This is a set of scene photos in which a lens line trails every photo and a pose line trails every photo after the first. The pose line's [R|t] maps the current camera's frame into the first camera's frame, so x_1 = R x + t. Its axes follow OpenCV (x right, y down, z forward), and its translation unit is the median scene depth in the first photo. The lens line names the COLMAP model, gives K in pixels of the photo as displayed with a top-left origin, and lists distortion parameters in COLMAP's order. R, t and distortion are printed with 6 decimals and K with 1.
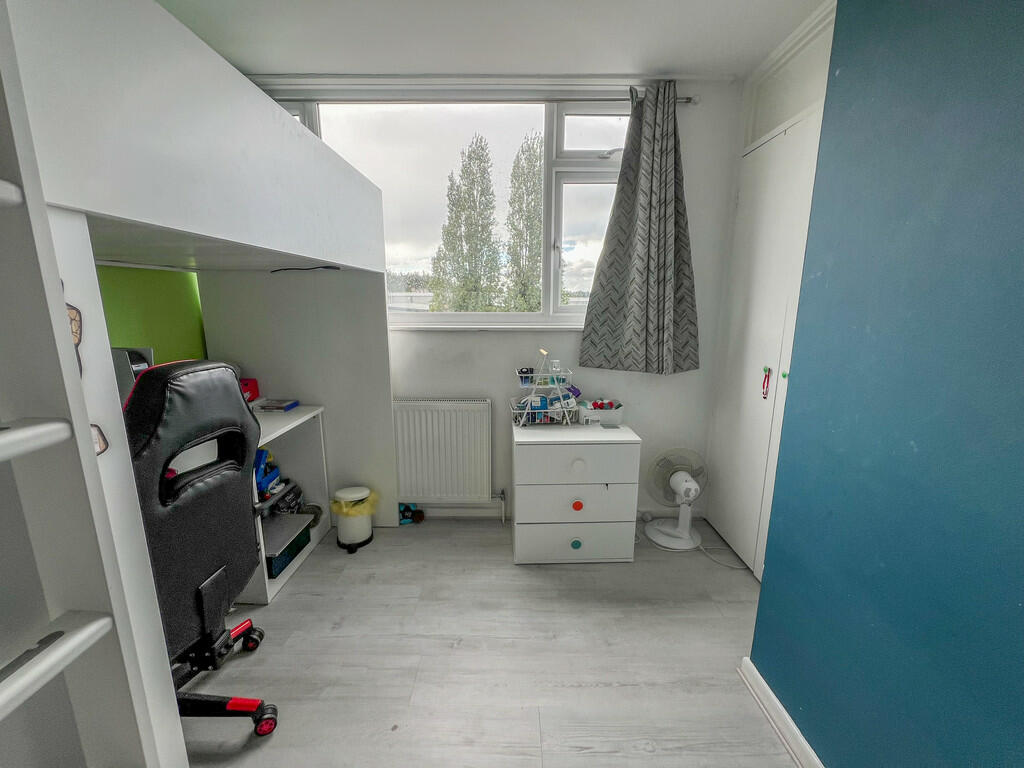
lens RADIAL K [[408.8, 0, 512.0], [0, 408.8, 384.0], [0, 0, 1]] dist [-0.011188, 0.000116]
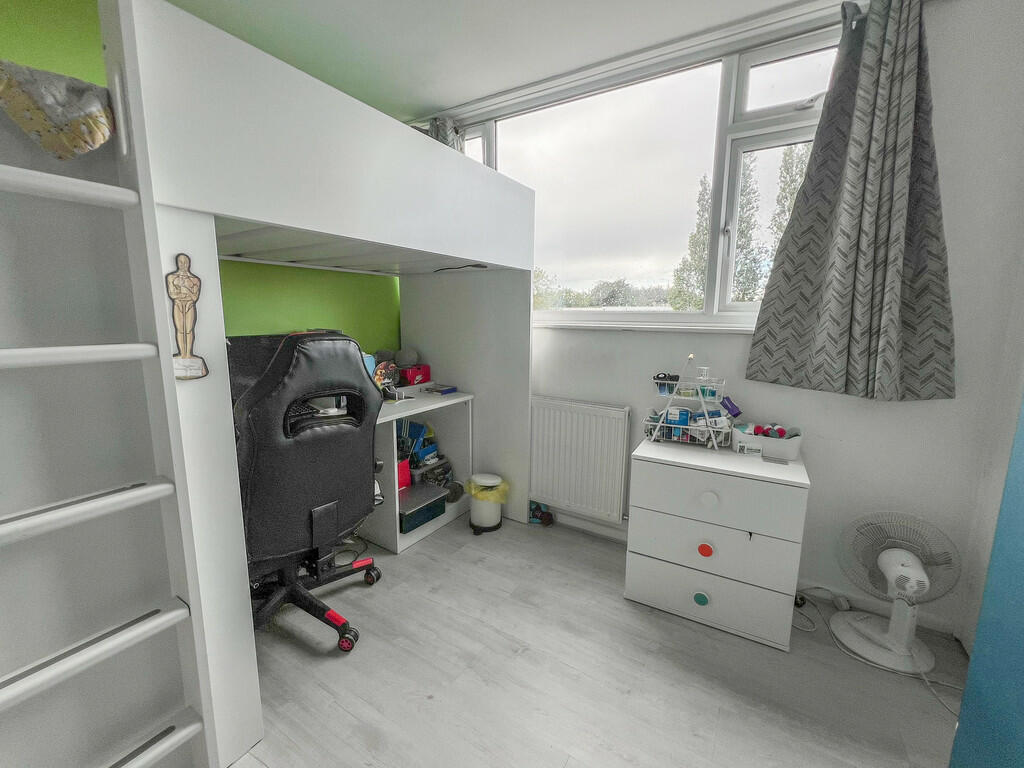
lens RADIAL K [[421.4, 0, 512.0], [0, 421.4, 384.0], [0, 0, 1]] dist [-0.015469, 0.003929]
pose [[0.851269, 0.091591, -0.516674, 0.214553], [-0.111882, 0.993688, -0.008185, 0.024944], [0.512663, 0.064774, 0.856143, 0.085659]]
